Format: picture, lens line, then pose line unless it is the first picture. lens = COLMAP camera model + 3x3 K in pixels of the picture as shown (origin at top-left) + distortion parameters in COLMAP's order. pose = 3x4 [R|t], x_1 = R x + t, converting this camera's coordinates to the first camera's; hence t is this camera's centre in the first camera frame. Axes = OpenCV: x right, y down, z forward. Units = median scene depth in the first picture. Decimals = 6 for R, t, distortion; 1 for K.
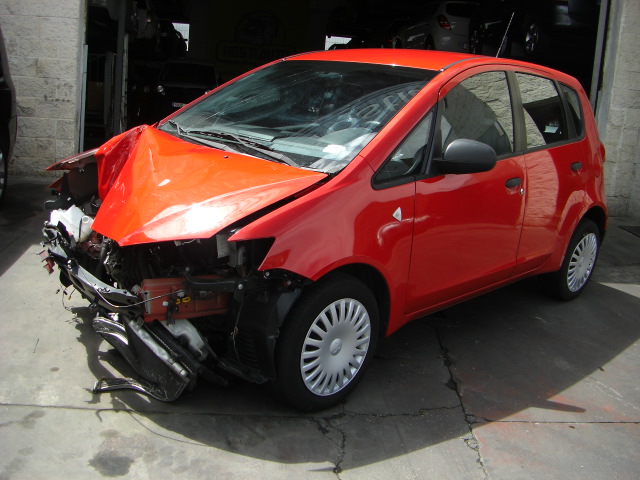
lens RADIAL K [[723.4, 0, 320.0], [0, 723.4, 240.0], [0, 0, 1]] dist [-0.136468, 0.040118]
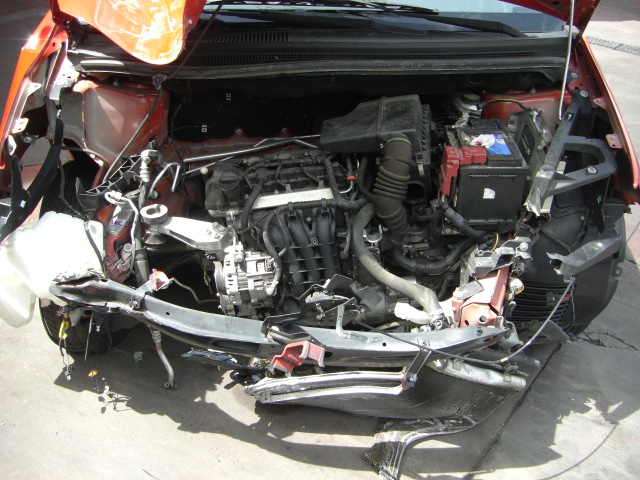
lens RADIAL K [[723.4, 0, 320.0], [0, 723.4, 240.0], [0, 0, 1]] dist [-0.136468, 0.040118]
pose [[0.665006, -0.423365, 0.615247, -0.674517], [0.175512, 0.889323, 0.422256, -0.257309], [-0.725922, -0.172820, 0.665711, 0.700927]]
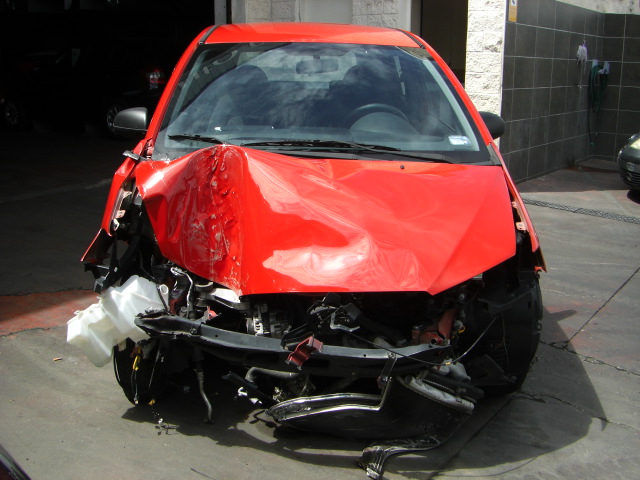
lens RADIAL K [[708.3, 0, 329.3], [0, 708.3, 251.5], [0, 0, 1]] dist [-0.117540, 0.023804]
pose [[0.657242, -0.264972, 0.705565, -0.891049], [0.184571, 0.964242, 0.190187, -0.213114], [-0.730730, 0.005228, 0.682647, 0.505713]]
